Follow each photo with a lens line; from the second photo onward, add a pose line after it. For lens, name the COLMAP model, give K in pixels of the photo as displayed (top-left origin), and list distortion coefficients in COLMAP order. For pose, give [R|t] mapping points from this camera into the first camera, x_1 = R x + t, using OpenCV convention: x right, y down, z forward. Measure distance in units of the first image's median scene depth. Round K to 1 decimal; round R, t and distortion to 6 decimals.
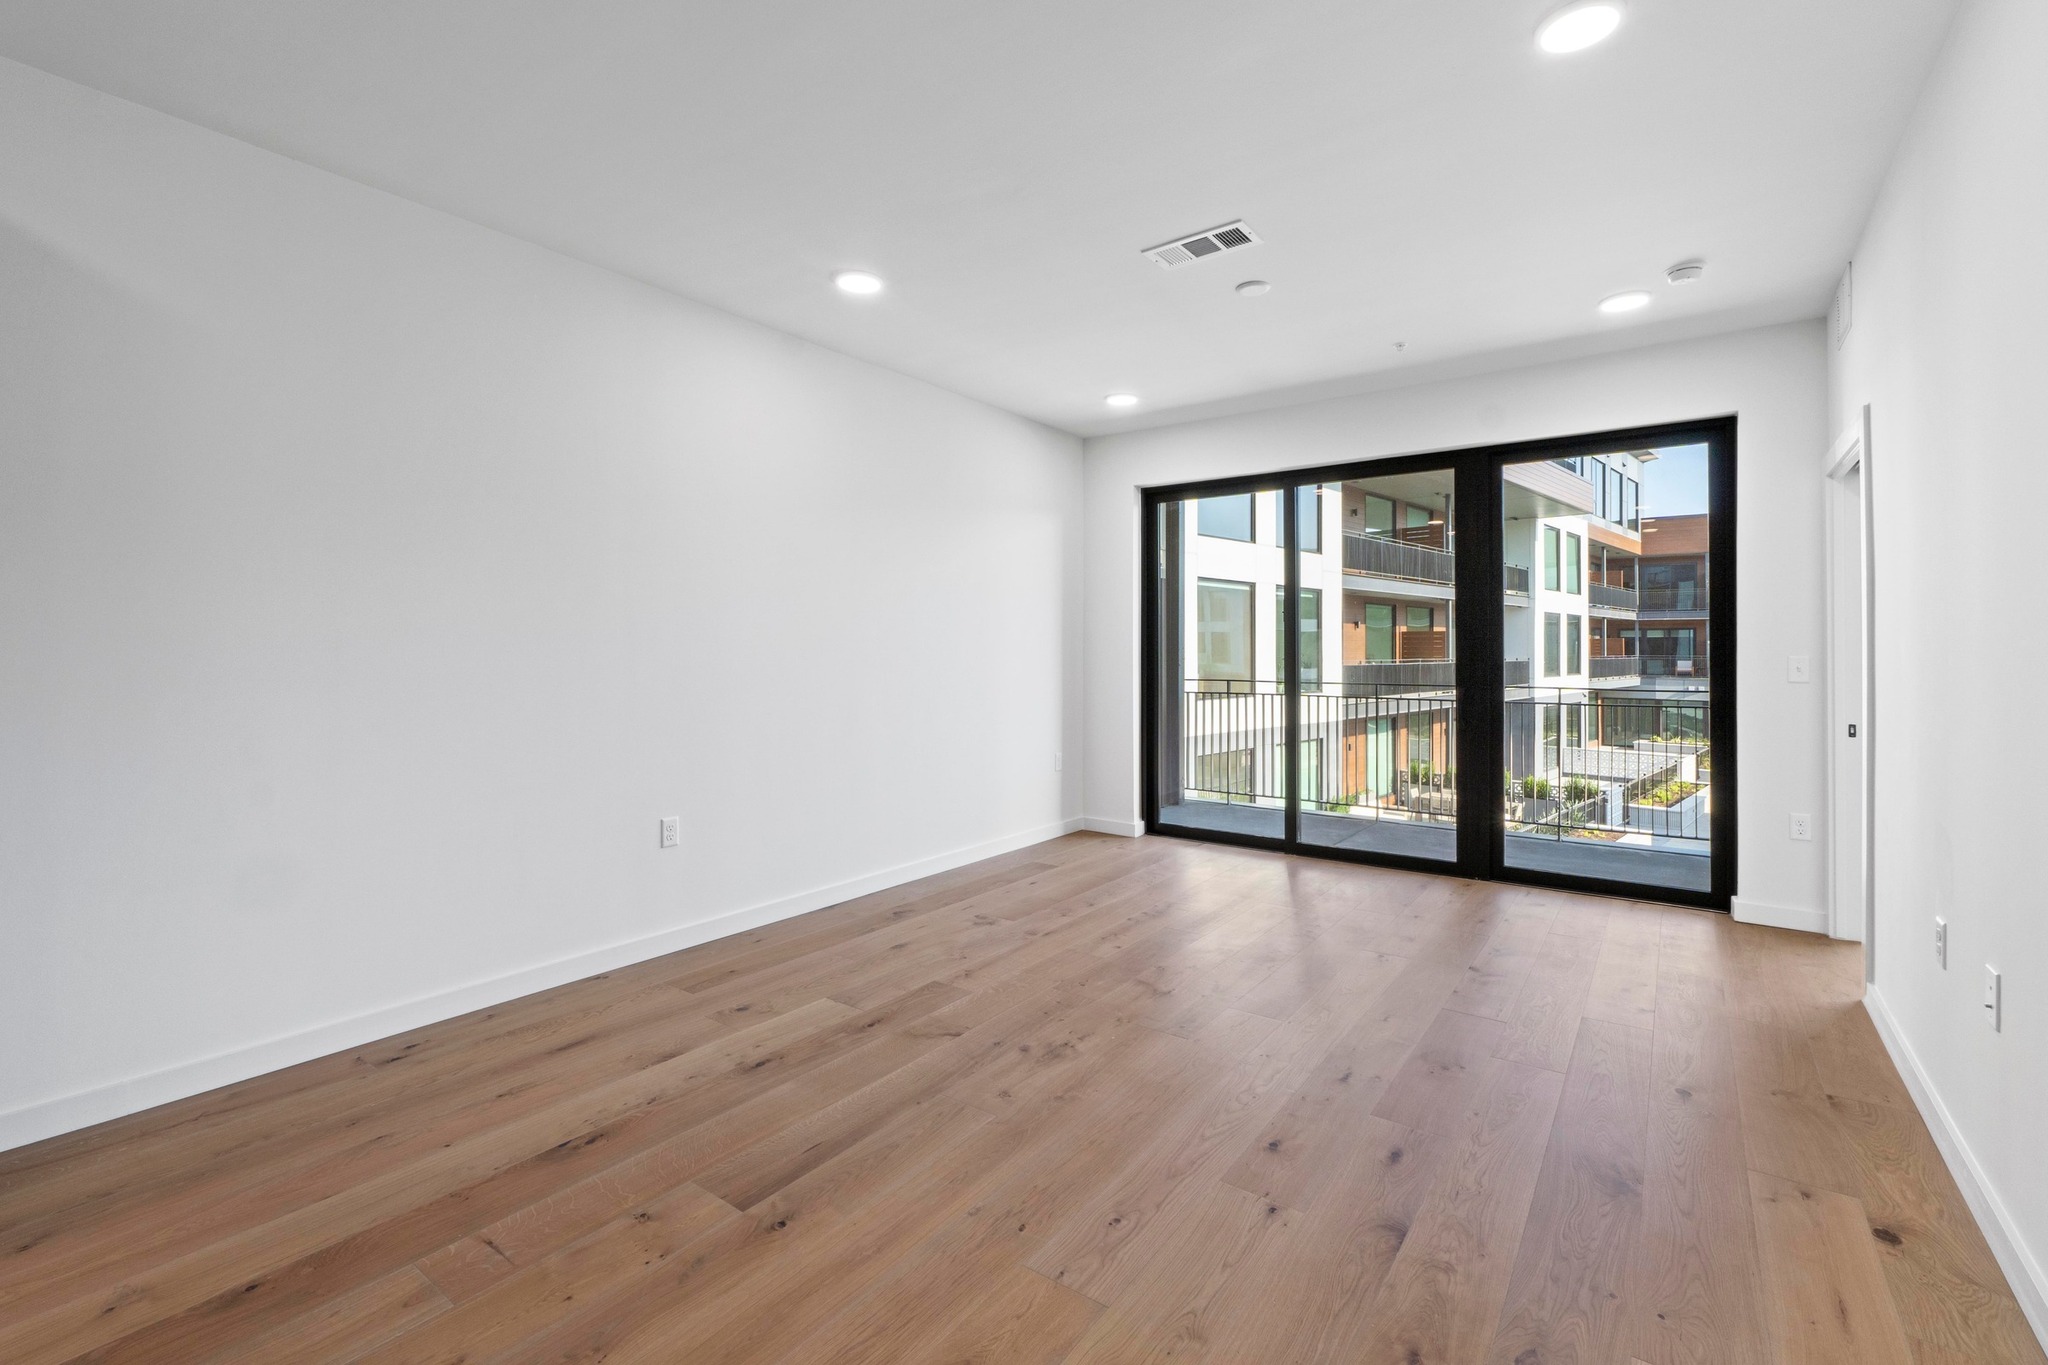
lens RADIAL K [[898.2, 0, 1023.5], [0, 898.2, 645.7], [0, 0, 1]] dist [-0.000560, -0.000033]
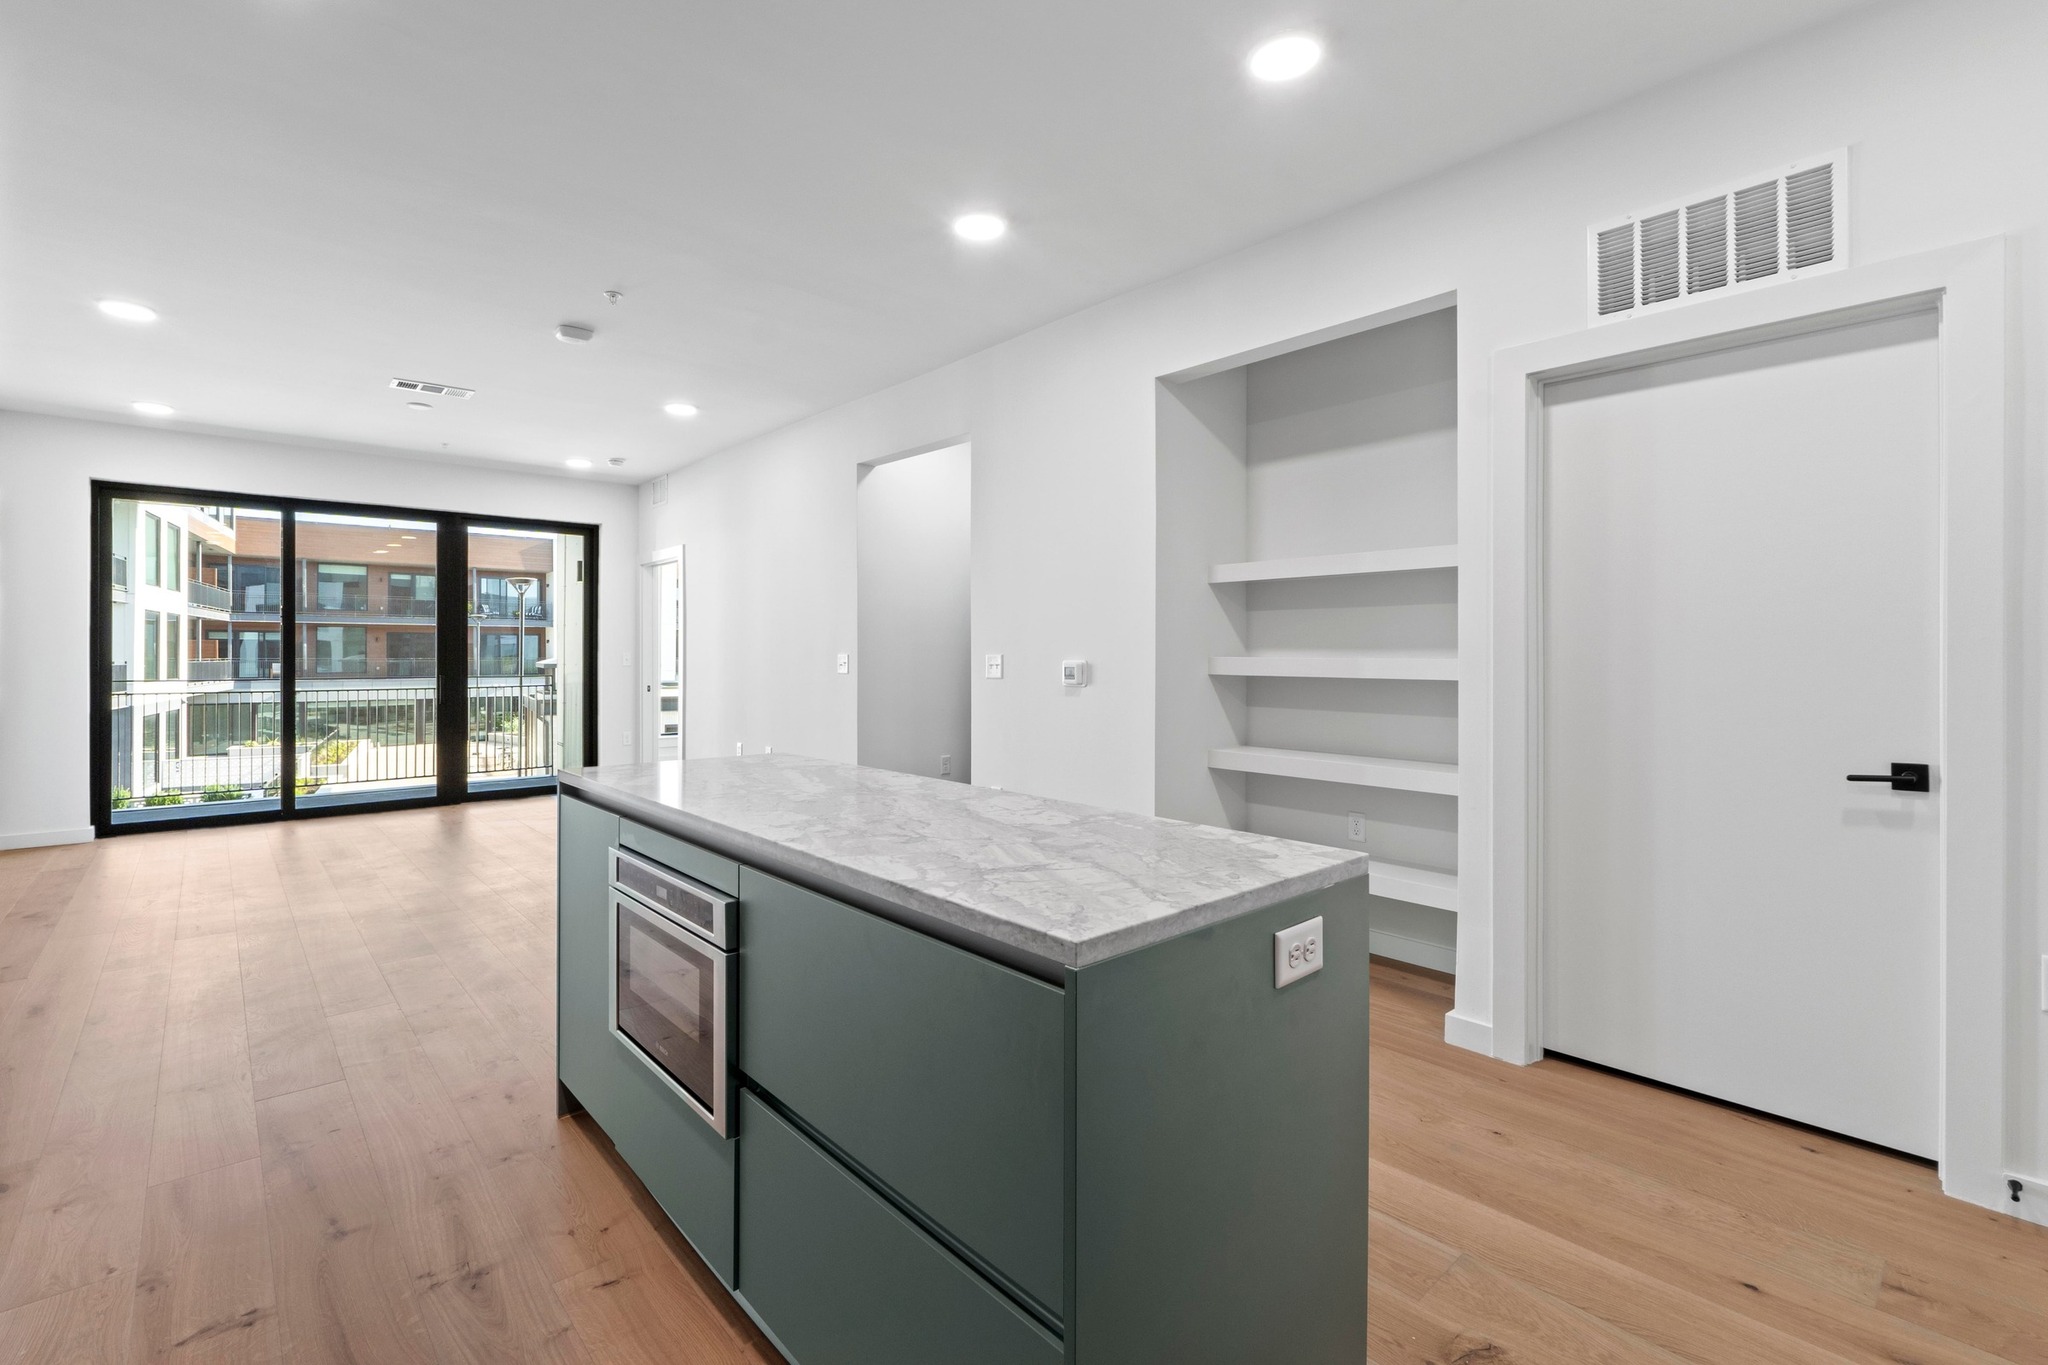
lens RADIAL K [[917.3, 0, 1019.1], [0, 917.3, 647.9], [0, 0, 1]] dist [-0.001472, -0.000348]
pose [[0.211991, 0.005536, 0.977256, -0.108111], [-0.004172, 0.999980, -0.004760, 0.000861], [-0.977263, -0.003068, 0.212010, -0.032738]]
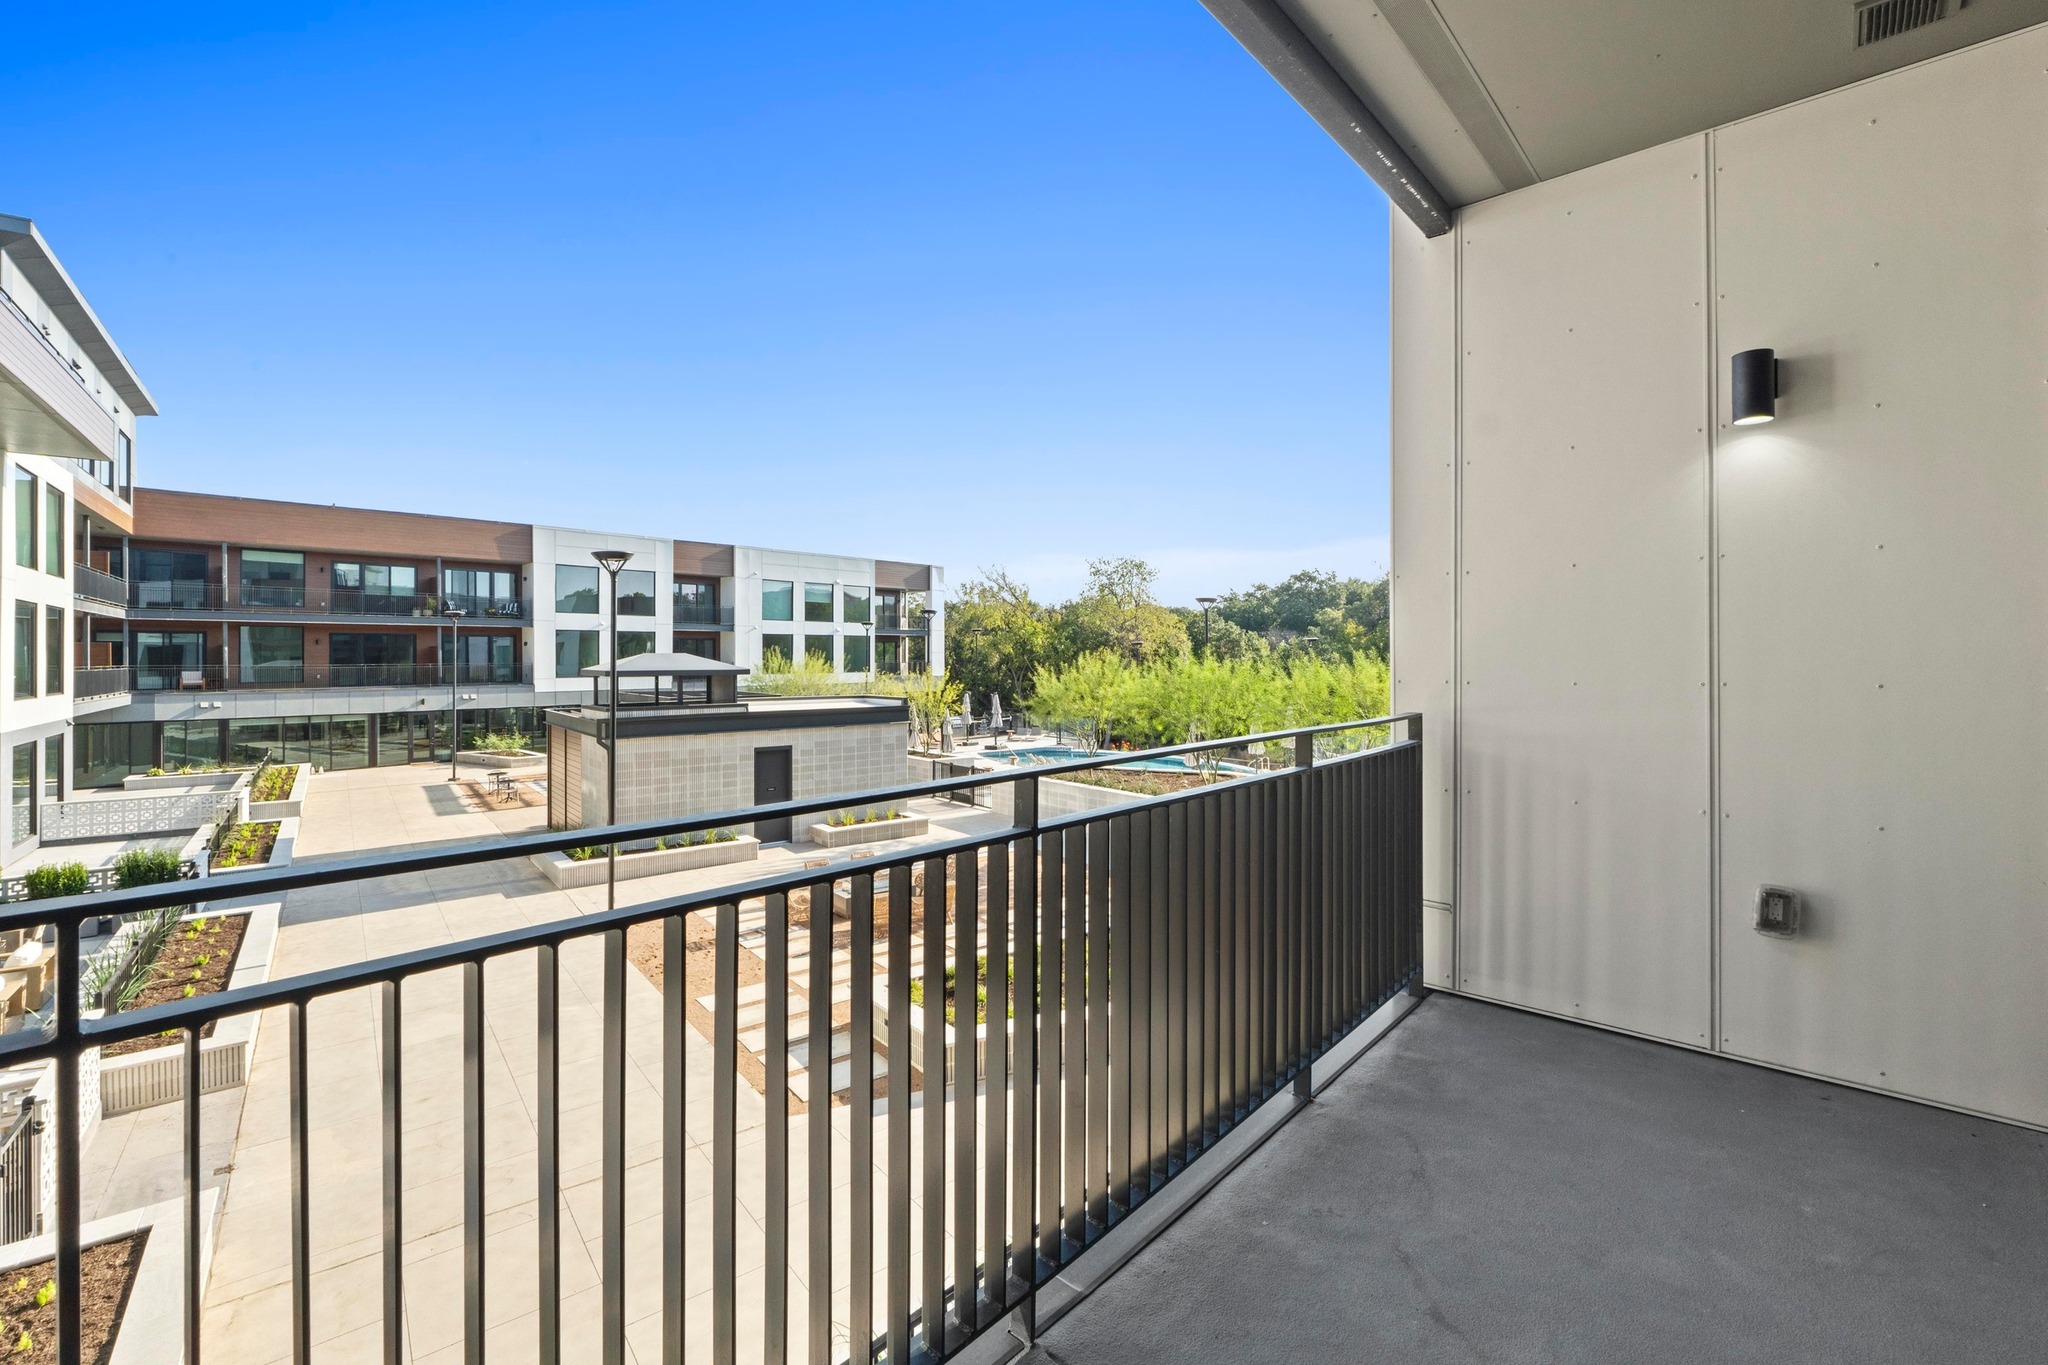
lens RADIAL K [[883.4, 0, 1024.5], [0, 883.4, 653.7], [0, 0, 1]] dist [0.000378, 0.000097]
pose [[0.112356, 0.001636, 0.993667, 0.027281], [-0.001151, 0.999998, -0.001516, 0.001292], [-0.993667, -0.000973, 0.112358, 0.185644]]
